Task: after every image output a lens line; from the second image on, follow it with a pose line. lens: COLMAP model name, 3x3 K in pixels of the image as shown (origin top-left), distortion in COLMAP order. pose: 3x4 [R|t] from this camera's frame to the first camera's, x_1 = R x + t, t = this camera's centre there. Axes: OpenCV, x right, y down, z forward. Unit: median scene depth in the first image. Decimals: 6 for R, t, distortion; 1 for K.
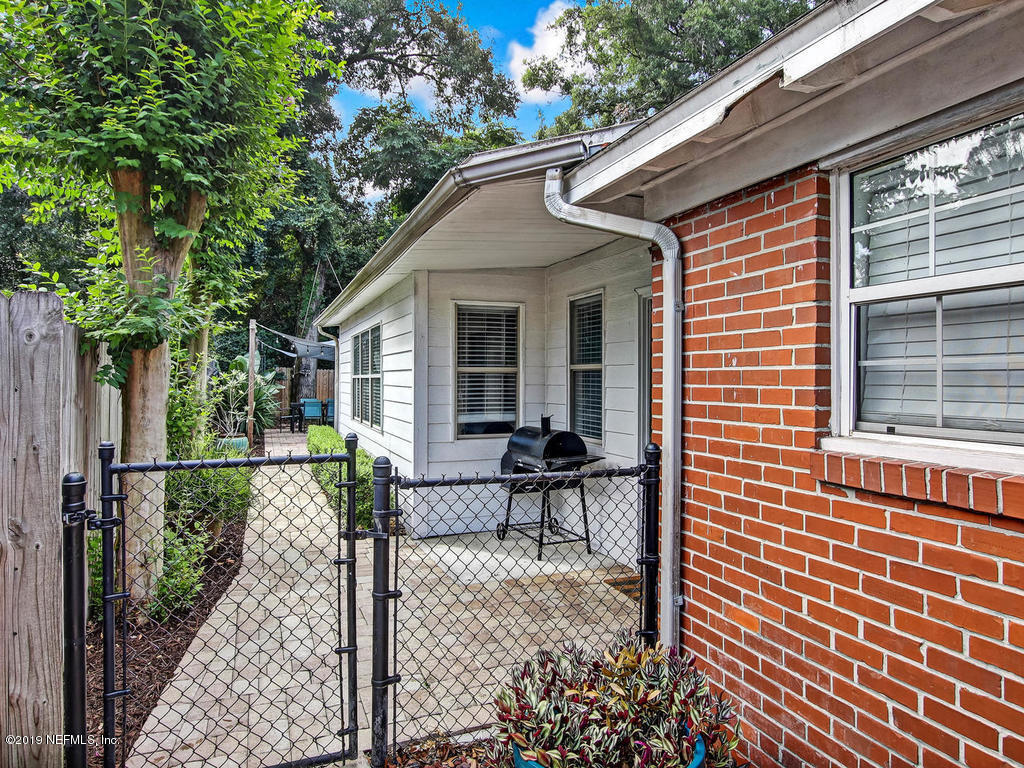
lens RADIAL K [[628.7, 0, 511.6], [0, 628.7, 369.1], [0, 0, 1]] dist [-0.004851, 0.000036]
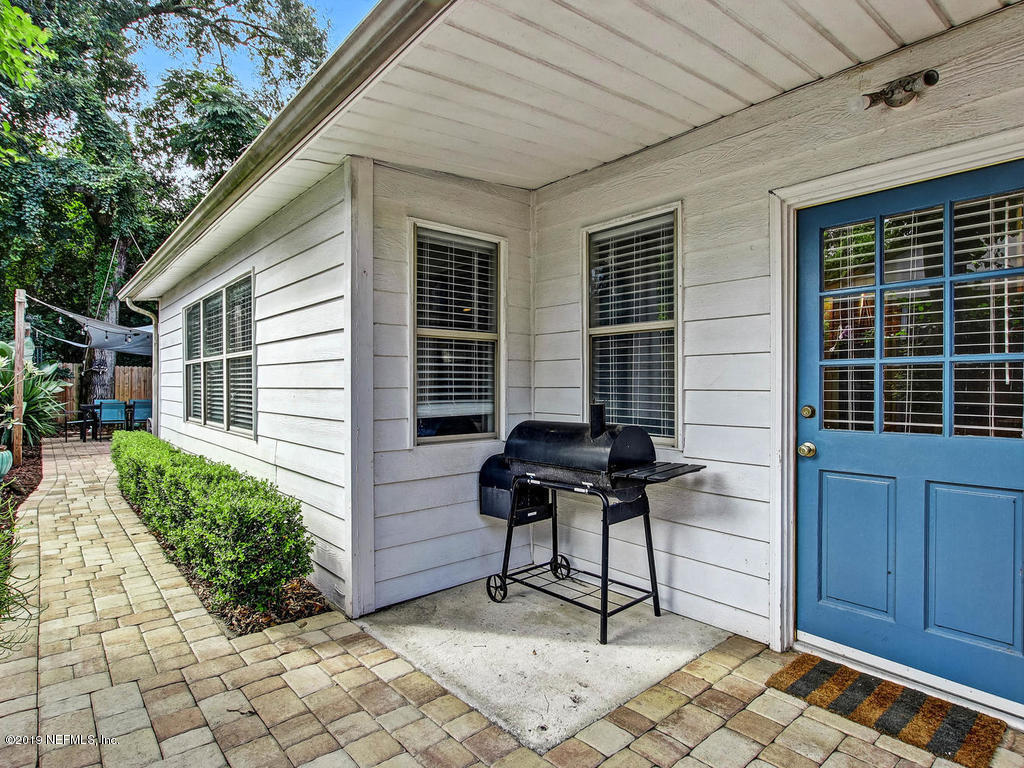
lens RADIAL K [[559.6, 0, 512.0], [0, 559.6, 384.0], [0, 0, 1]] dist [-0.009675, 0.000425]
pose [[0.946762, -0.002342, 0.321925, -0.077790], [-0.003121, 0.999860, 0.016452, 0.019049], [-0.321919, -0.016581, 0.946622, 0.199309]]
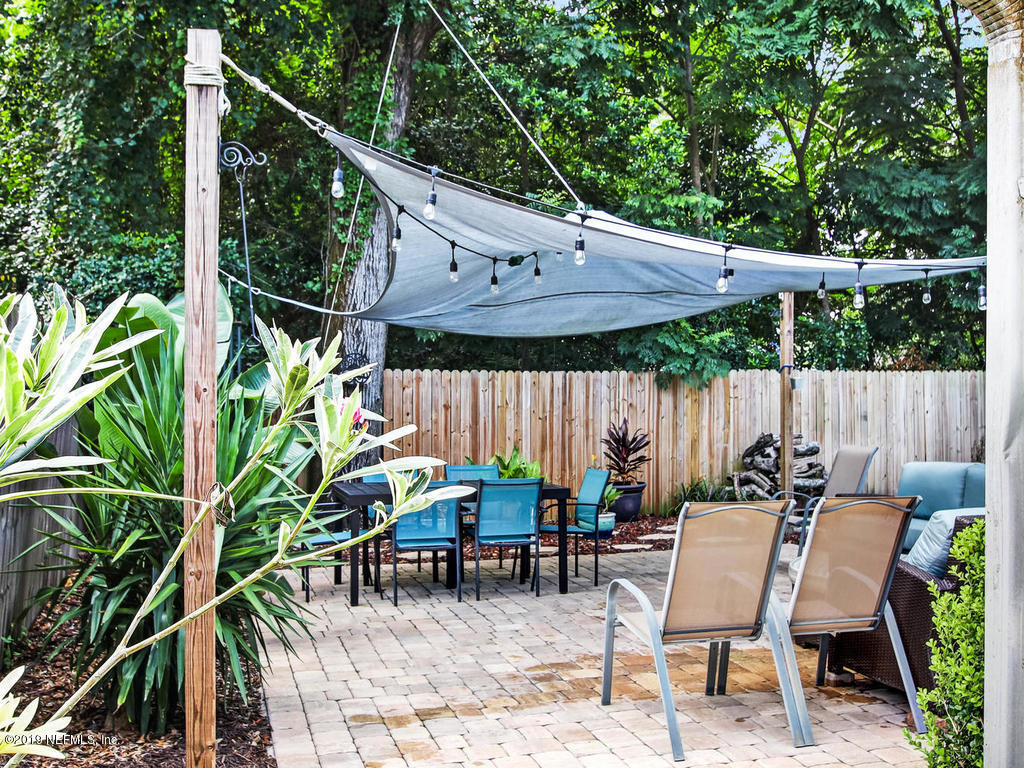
lens RADIAL K [[1049.1, 0, 512.0], [0, 1049.1, 384.0], [0, 0, 1]] dist [0.004611, 0.007110]
pose [[0.995274, -0.012573, -0.096290, -0.329354], [0.012905, 0.999913, 0.002822, 0.013141], [0.096246, -0.004052, 0.995349, 0.786975]]
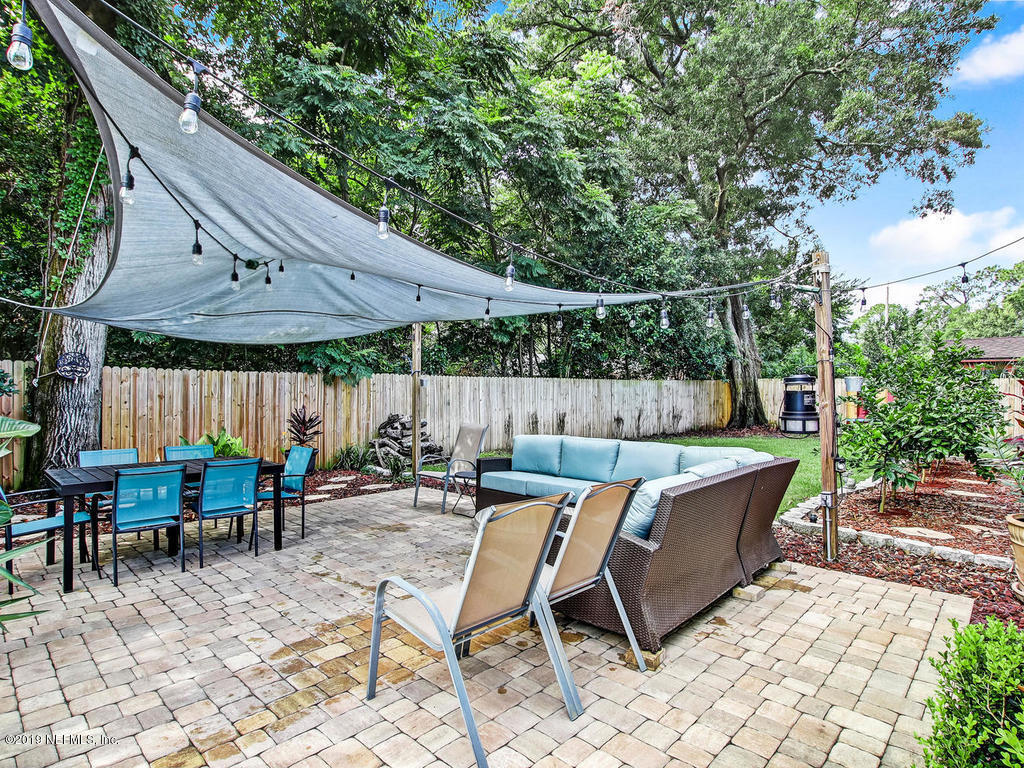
lens RADIAL K [[562.6, 0, 508.4], [0, 562.6, 389.1], [0, 0, 1]] dist [-0.017039, 0.000069]
pose [[0.916554, -0.001290, 0.399908, -0.370600], [-0.005135, 0.999874, 0.014996, 0.014970], [-0.399877, -0.015798, 0.916433, 0.970731]]
